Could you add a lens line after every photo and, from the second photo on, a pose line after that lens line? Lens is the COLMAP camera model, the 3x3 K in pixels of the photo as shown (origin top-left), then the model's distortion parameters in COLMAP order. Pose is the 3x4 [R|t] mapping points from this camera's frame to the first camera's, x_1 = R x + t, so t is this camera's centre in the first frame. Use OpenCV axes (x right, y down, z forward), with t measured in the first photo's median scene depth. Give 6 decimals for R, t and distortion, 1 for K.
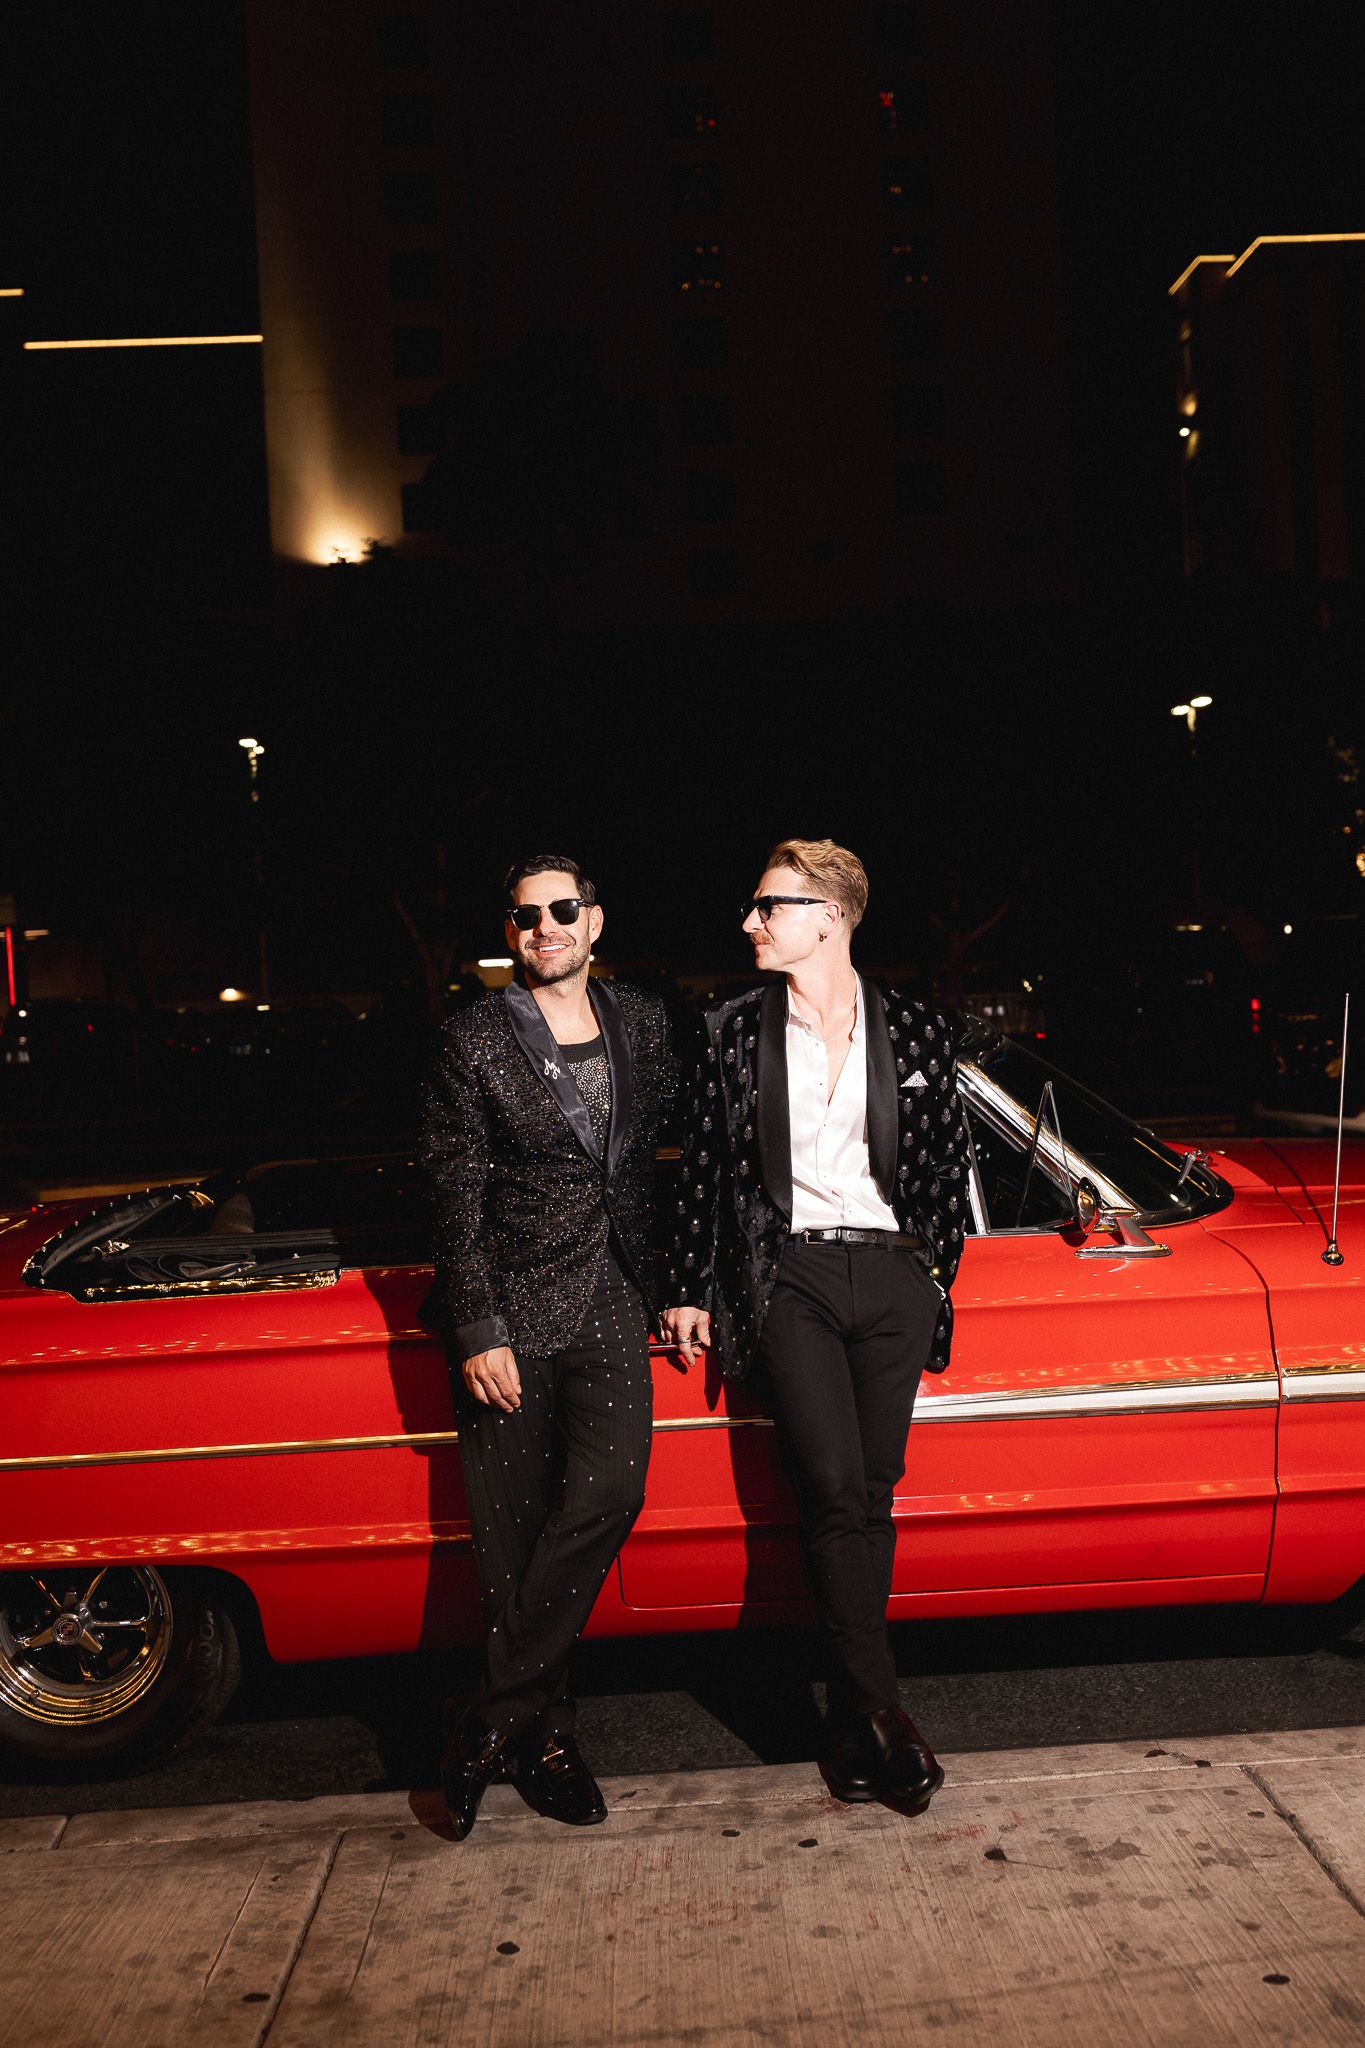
lens RADIAL K [[1925.7, 0, 669.3], [0, 1925.7, 1011.4], [0, 0, 1]] dist [0.004876, 0.000000]
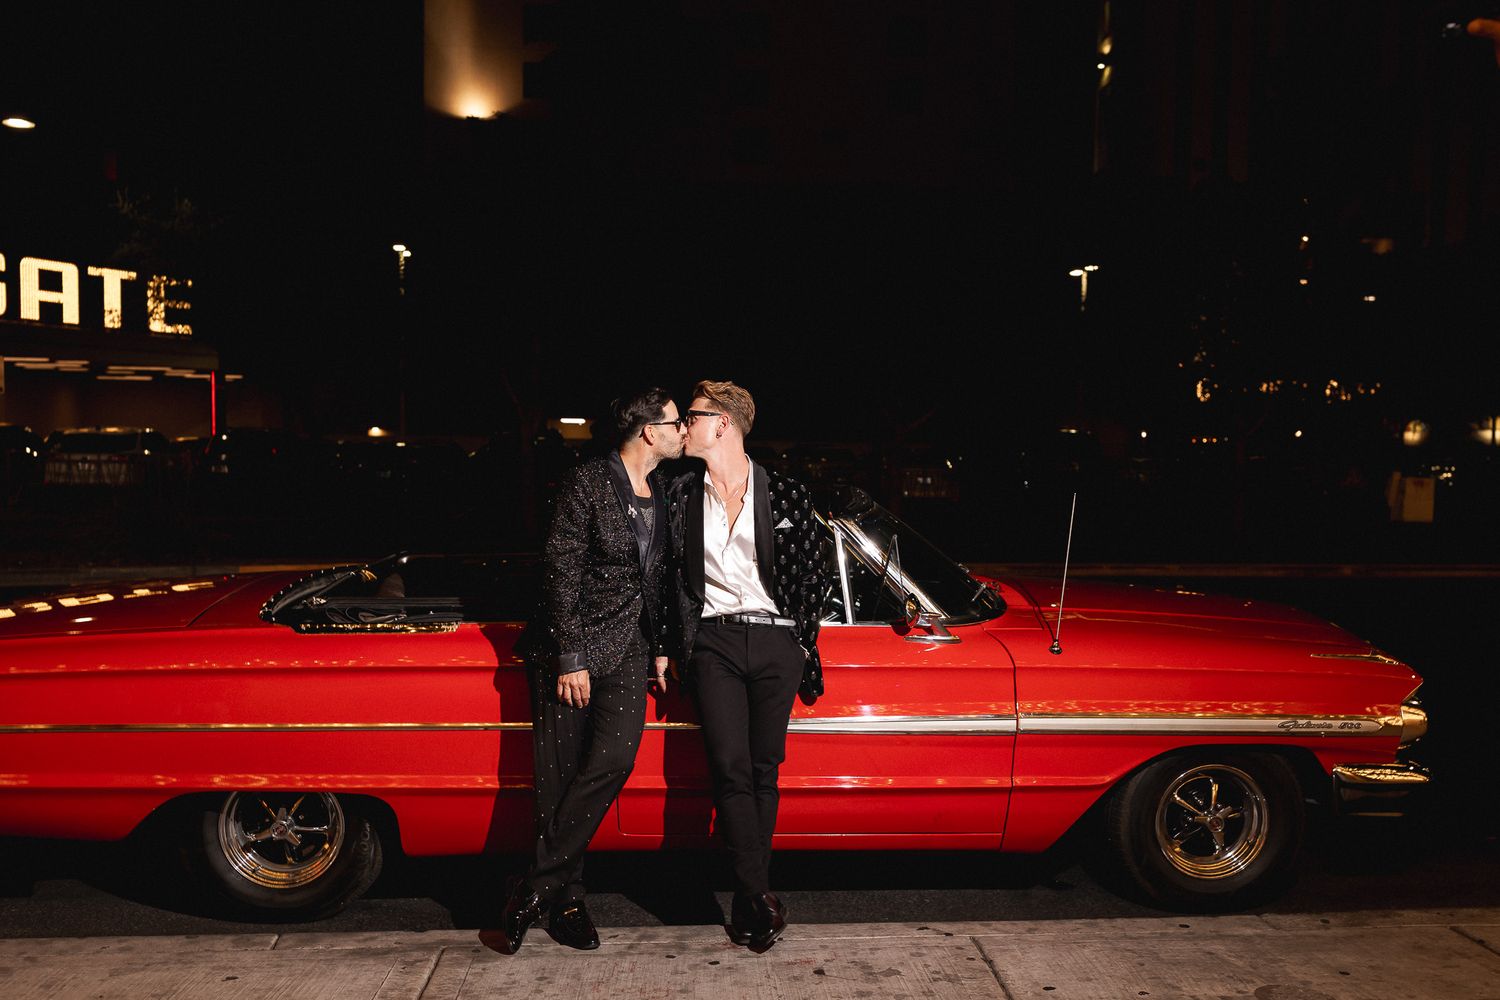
lens RADIAL K [[1410.4, 0, 764.5], [0, 1410.4, 508.2], [0, 0, 1]] dist [0.004876, 0.000000]
pose [[0.996851, 0.062752, 0.048482, 0.024498], [-0.064163, 0.997543, 0.028109, -0.013468], [-0.046599, -0.031132, 0.998428, -0.213933]]
